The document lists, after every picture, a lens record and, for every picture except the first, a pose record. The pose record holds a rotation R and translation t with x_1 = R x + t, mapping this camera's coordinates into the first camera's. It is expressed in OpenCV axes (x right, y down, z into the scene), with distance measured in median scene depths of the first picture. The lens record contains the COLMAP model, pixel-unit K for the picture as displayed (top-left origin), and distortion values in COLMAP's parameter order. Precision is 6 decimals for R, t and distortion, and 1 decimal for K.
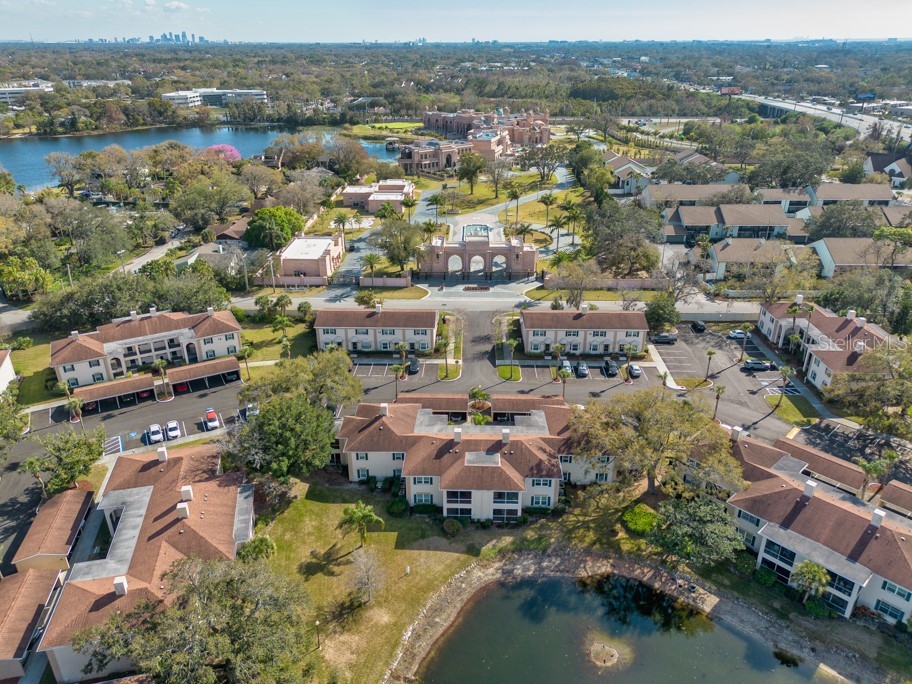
lens RADIAL K [[647.1, 0, 456.0], [0, 647.1, 342.0], [0, 0, 1]] dist [0.070300, -0.086585]
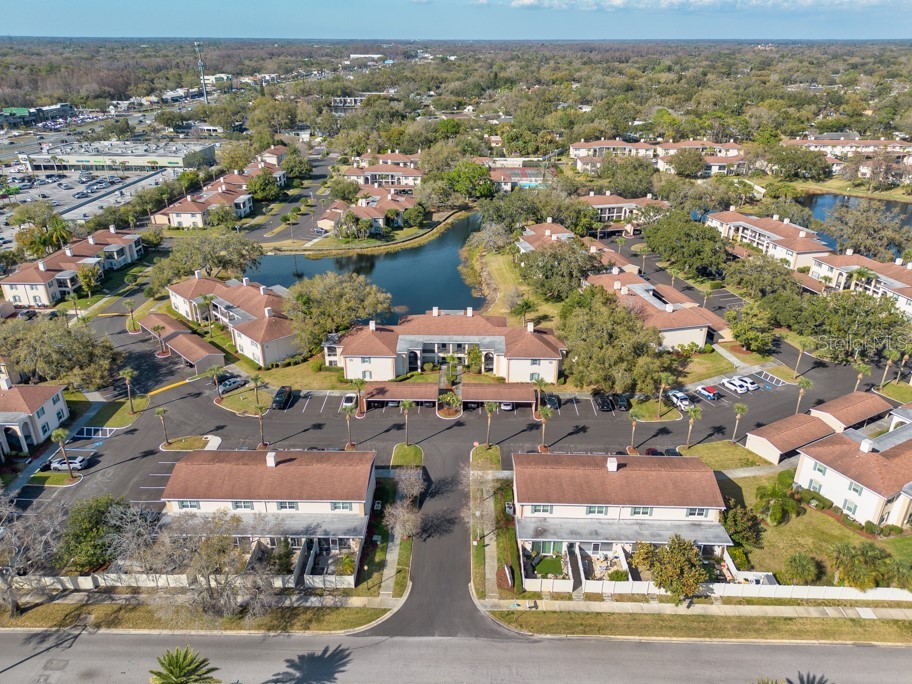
lens RADIAL K [[647.1, 0, 456.0], [0, 647.1, 342.0], [0, 0, 1]] dist [0.070300, -0.086585]
pose [[-0.999980, 0.000210, -0.006382, 0.035485], [-0.004709, 0.650767, 0.759263, -0.731696], [0.004313, 0.759277, -0.650753, 1.638194]]
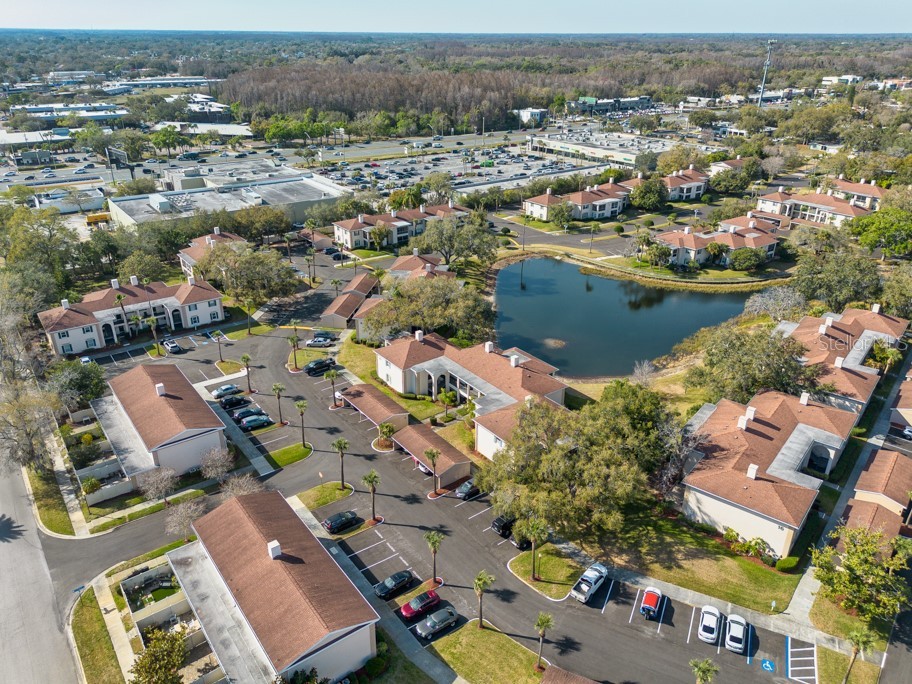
lens RADIAL K [[668.5, 0, 456.0], [0, 668.5, 342.0], [0, 0, 1]] dist [0.040094, -0.002475]
pose [[-0.615038, -0.329555, 0.716325, -0.659605], [0.325011, 0.721748, 0.611104, -0.550313], [-0.718398, 0.608666, -0.336794, 1.225688]]
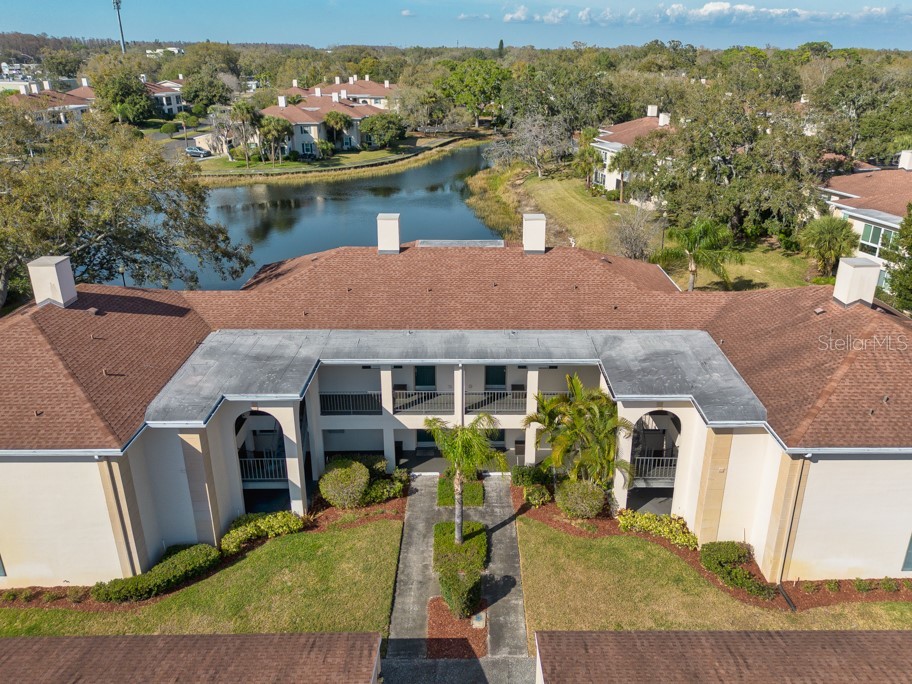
lens RADIAL K [[691.8, 0, 481.7], [0, 691.8, 321.5], [0, 0, 1]] dist [0.059185, -0.066598]
pose [[-0.998980, 0.011114, -0.043762, 0.039146], [-0.023619, 0.697411, 0.716282, -0.065915], [0.038480, 0.716585, -0.696437, 1.070233]]
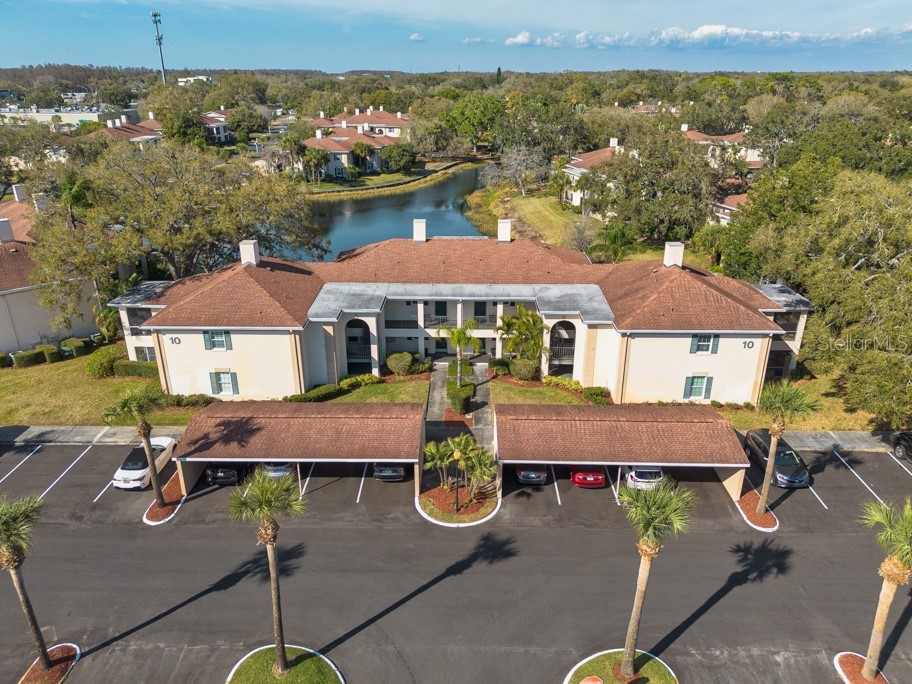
lens RADIAL K [[647.1, 0, 456.0], [0, 647.1, 342.0], [0, 0, 1]] dist [0.070300, -0.086585]
pose [[-0.999965, 0.003941, -0.007346, 0.042495], [-0.002674, 0.682969, 0.730442, -0.172097], [0.007895, 0.730436, -0.682935, 1.221664]]
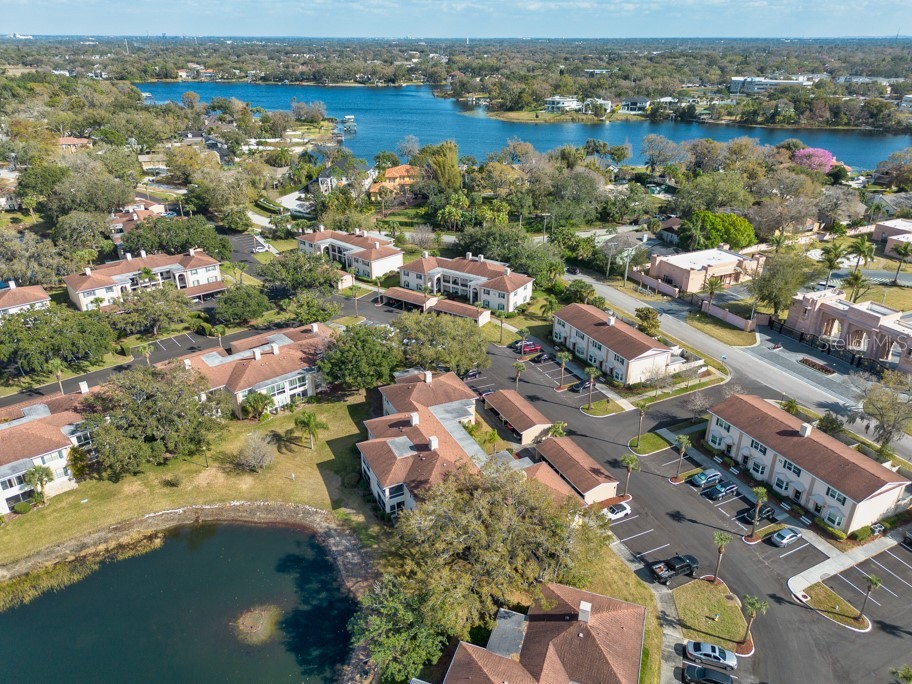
lens RADIAL K [[643.6, 0, 452.7], [0, 643.6, 337.0], [0, 0, 1]] dist [0.023315, -0.005675]
pose [[0.452945, 0.374867, -0.808898, 0.677294], [-0.372170, 0.903973, 0.210529, -0.178895], [0.810142, 0.205690, 0.548965, 0.385370]]
